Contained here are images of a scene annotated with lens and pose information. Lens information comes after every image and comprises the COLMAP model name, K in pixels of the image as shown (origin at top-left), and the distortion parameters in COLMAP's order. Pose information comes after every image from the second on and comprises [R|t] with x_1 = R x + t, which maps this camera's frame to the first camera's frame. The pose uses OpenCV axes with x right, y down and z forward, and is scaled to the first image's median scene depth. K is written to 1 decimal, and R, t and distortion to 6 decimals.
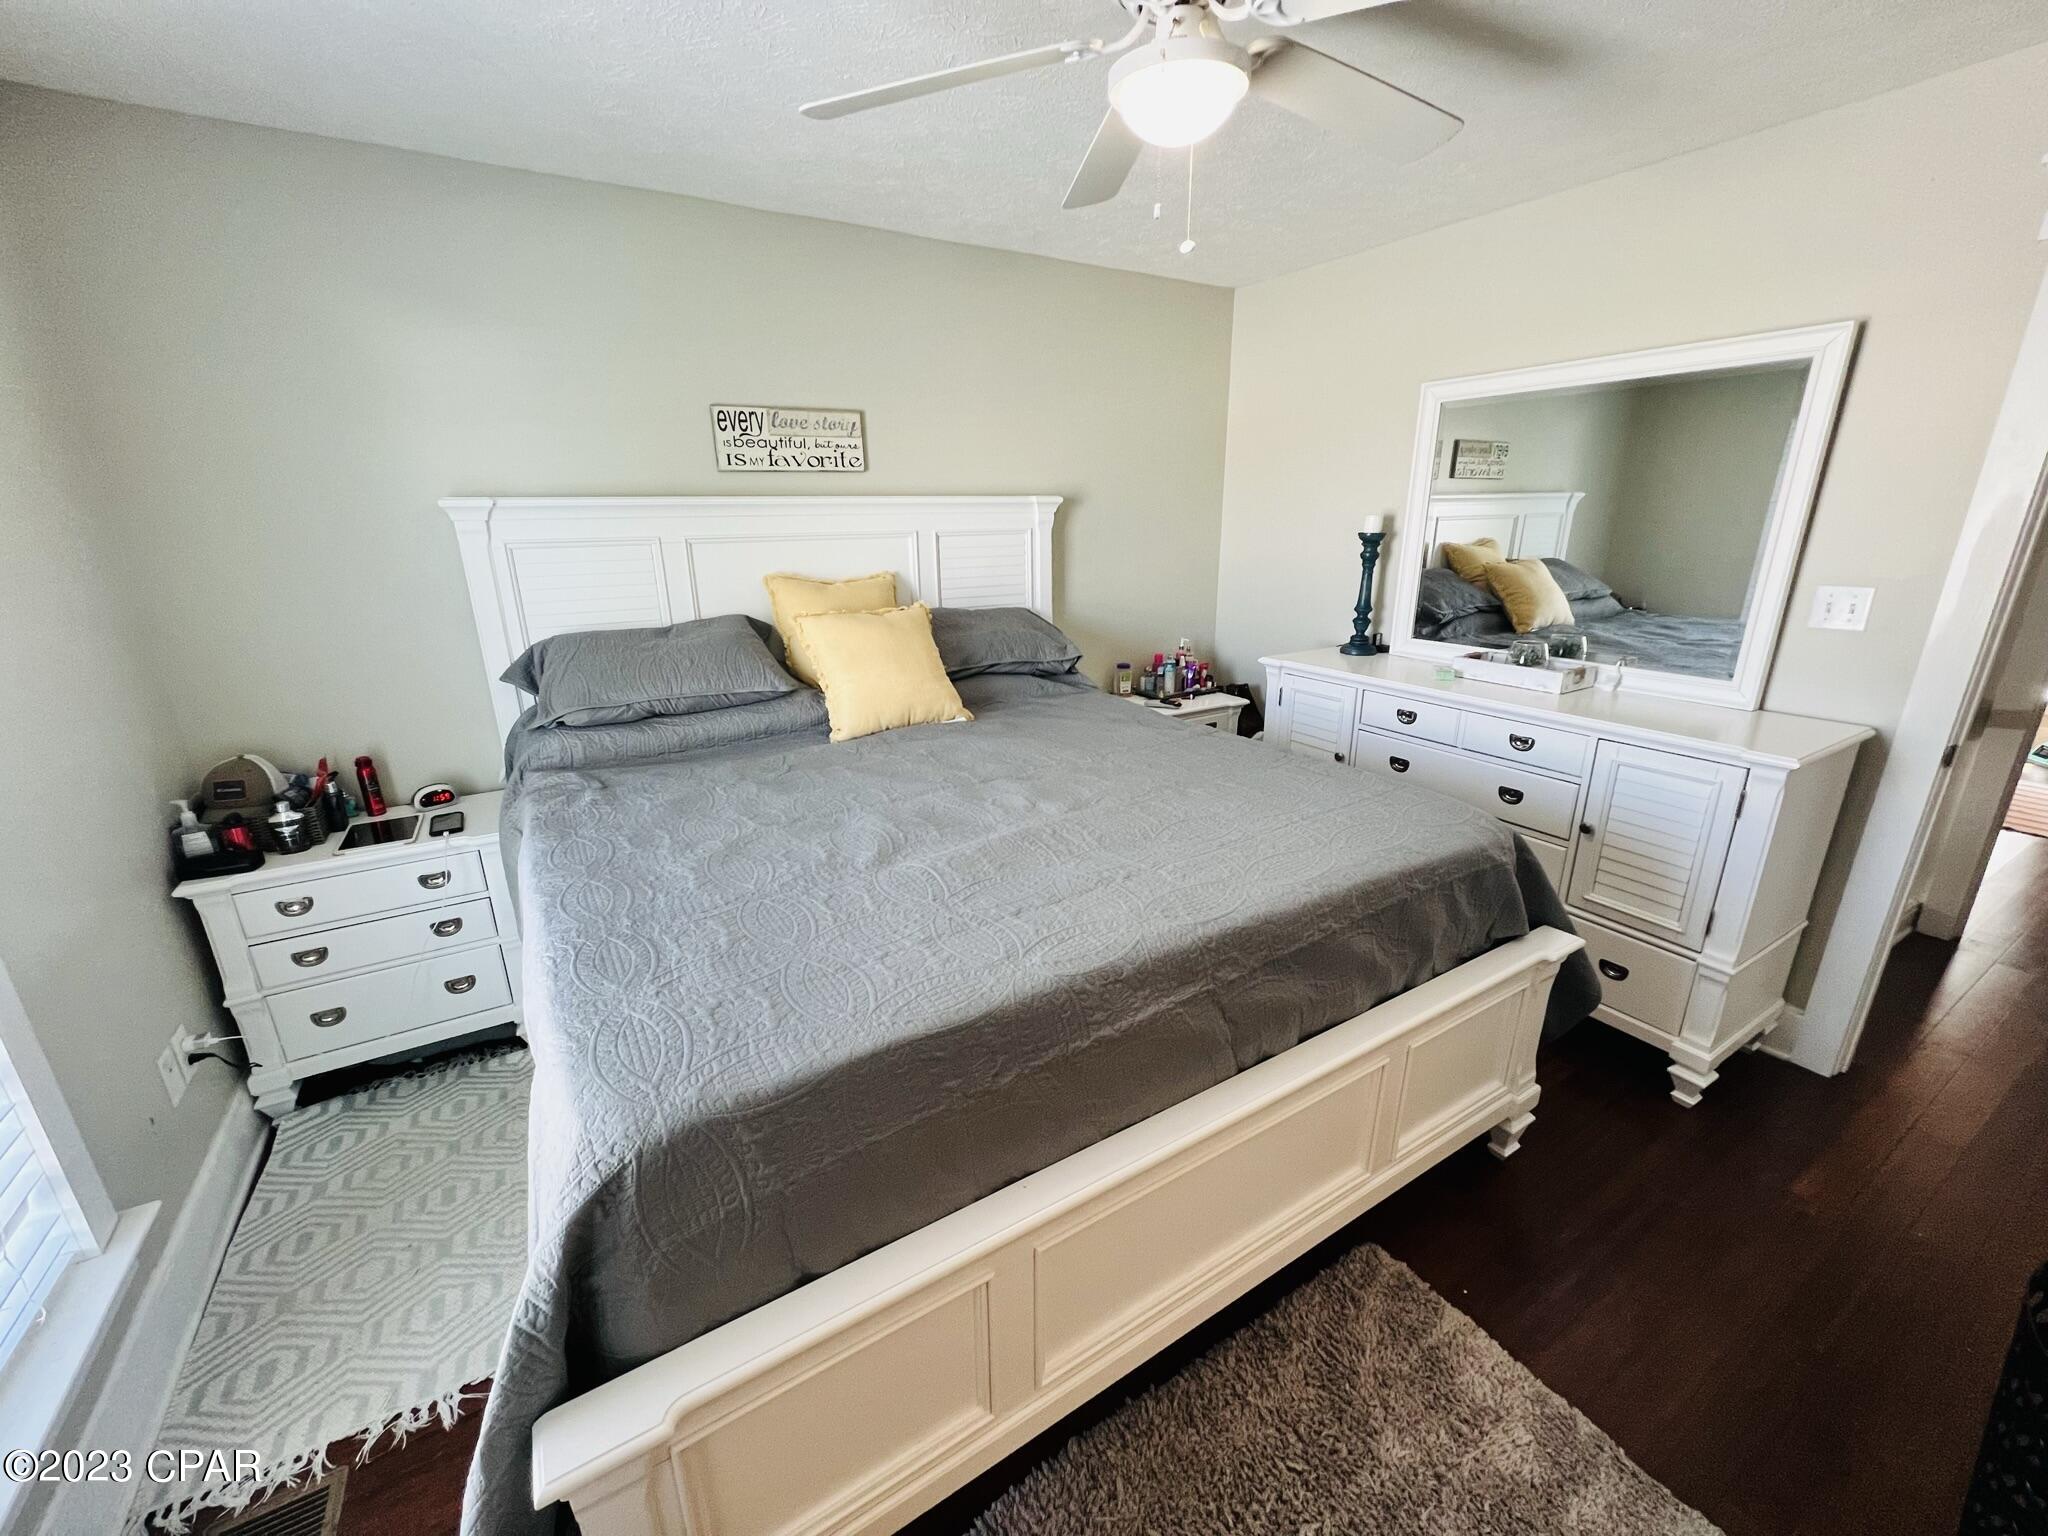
lens RADIAL K [[819.6, 0, 1030.5], [0, 819.6, 770.1], [0, 0, 1]] dist [-0.003735, 0.000714]
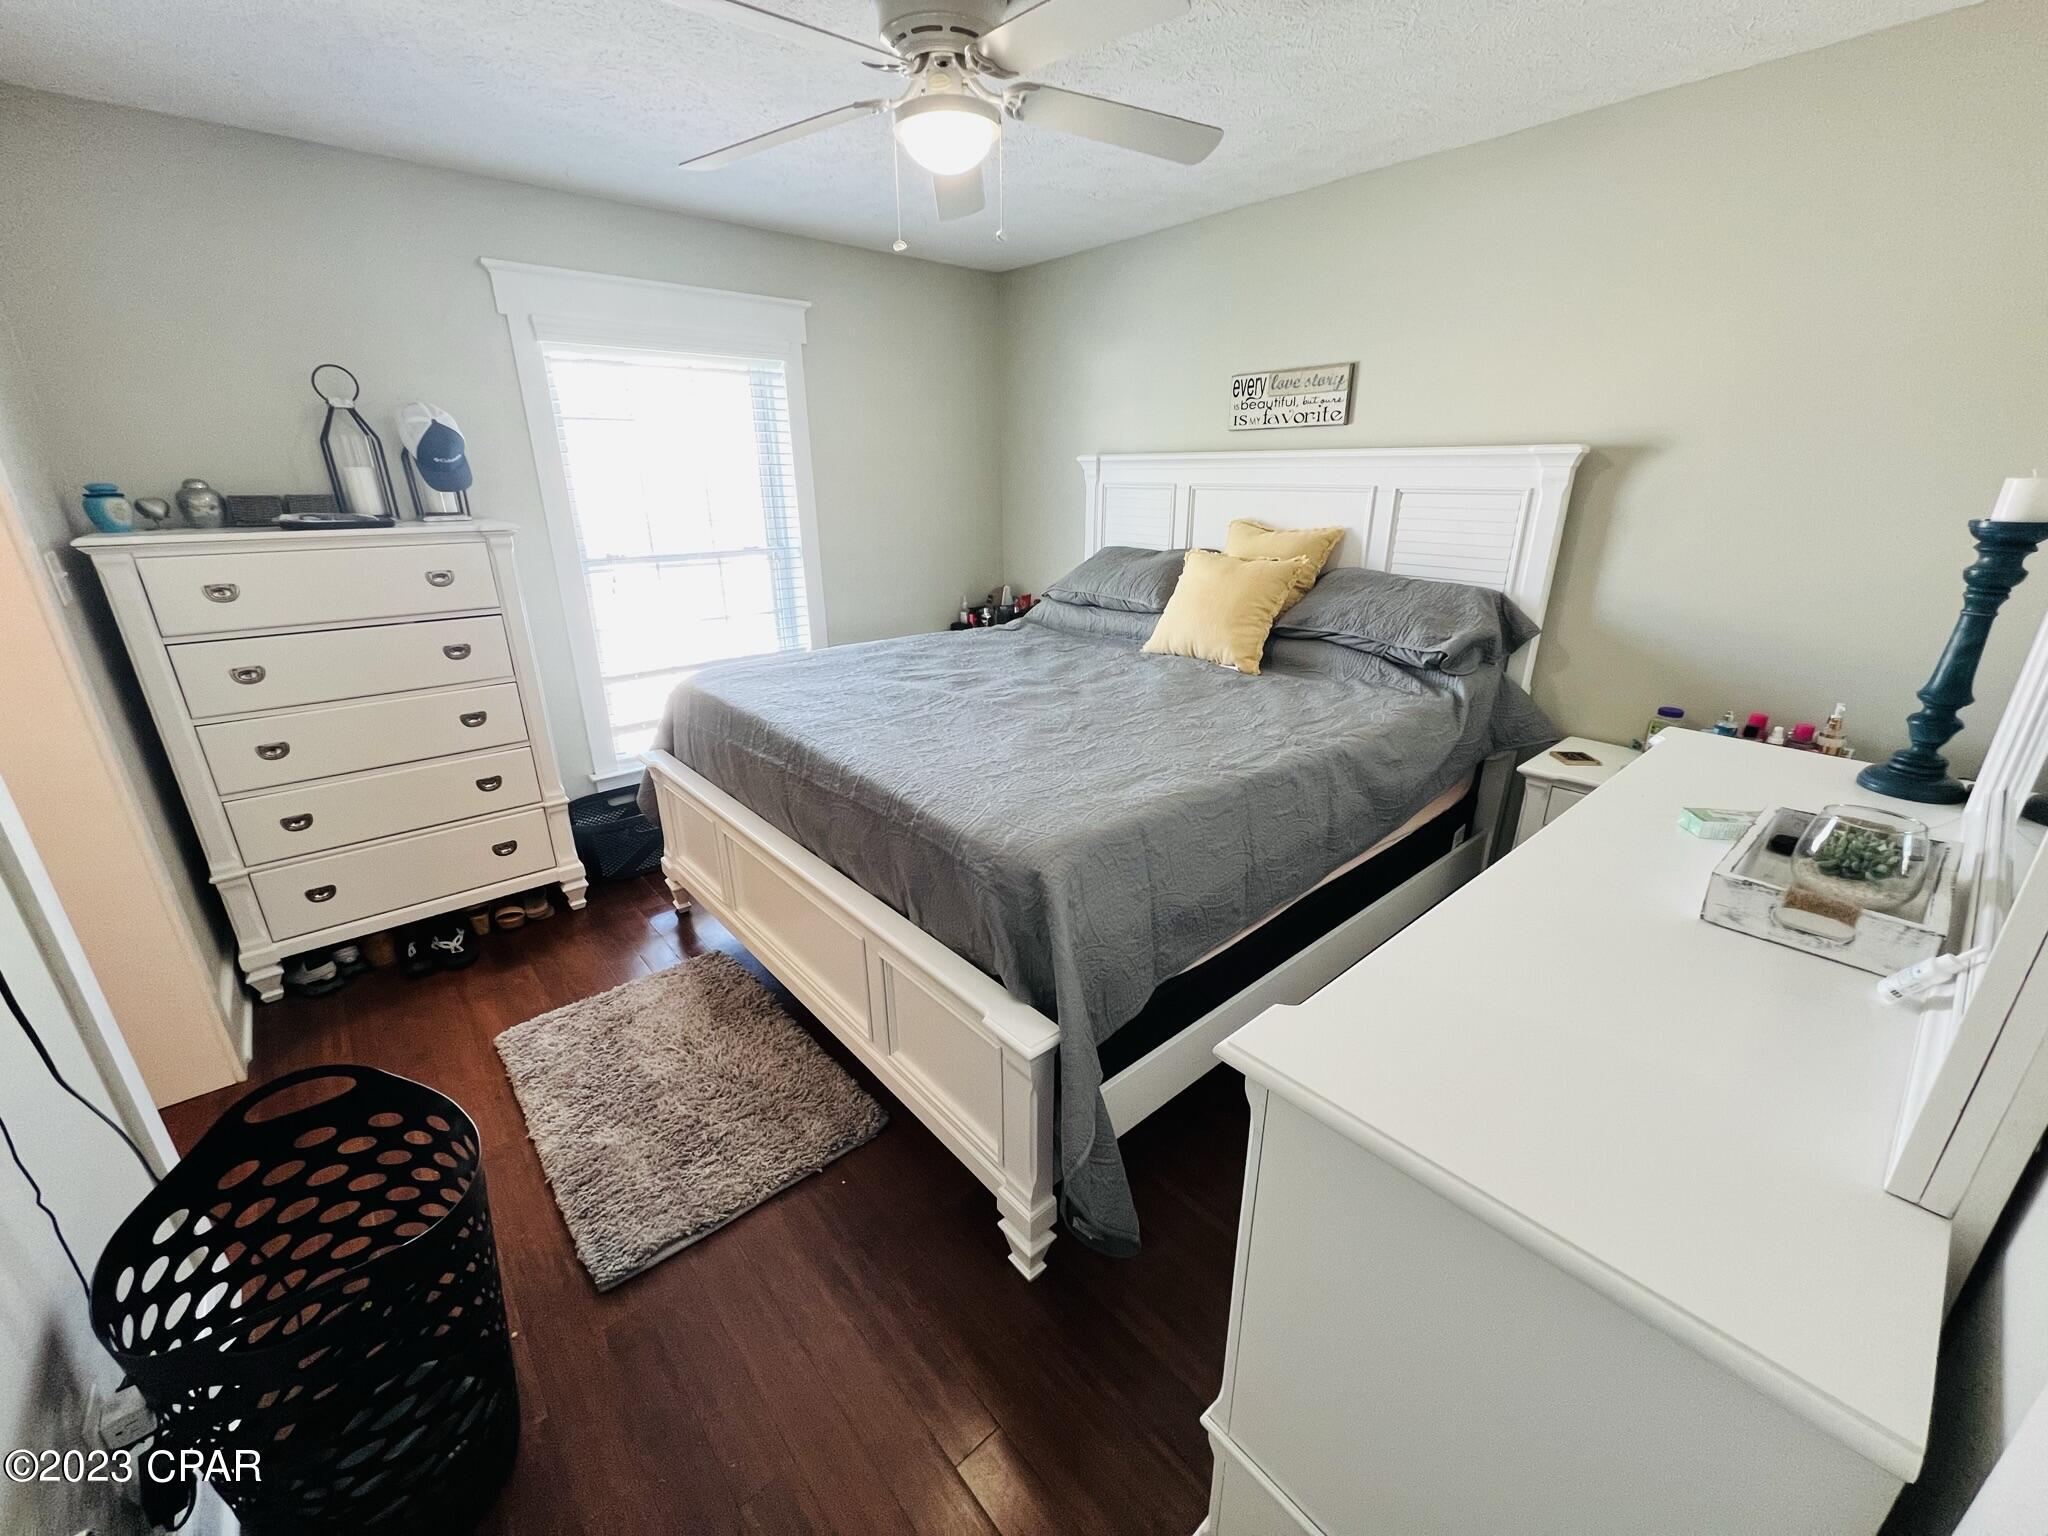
lens RADIAL K [[819.6, 0, 1028.1], [0, 819.6, 764.3], [0, 0, 1]] dist [-0.003735, 0.000714]
pose [[0.157936, 0.344628, -0.925358, 0.846699], [-0.294846, 0.910827, 0.288893, -0.166593], [0.942402, 0.227211, 0.245465, 0.501574]]
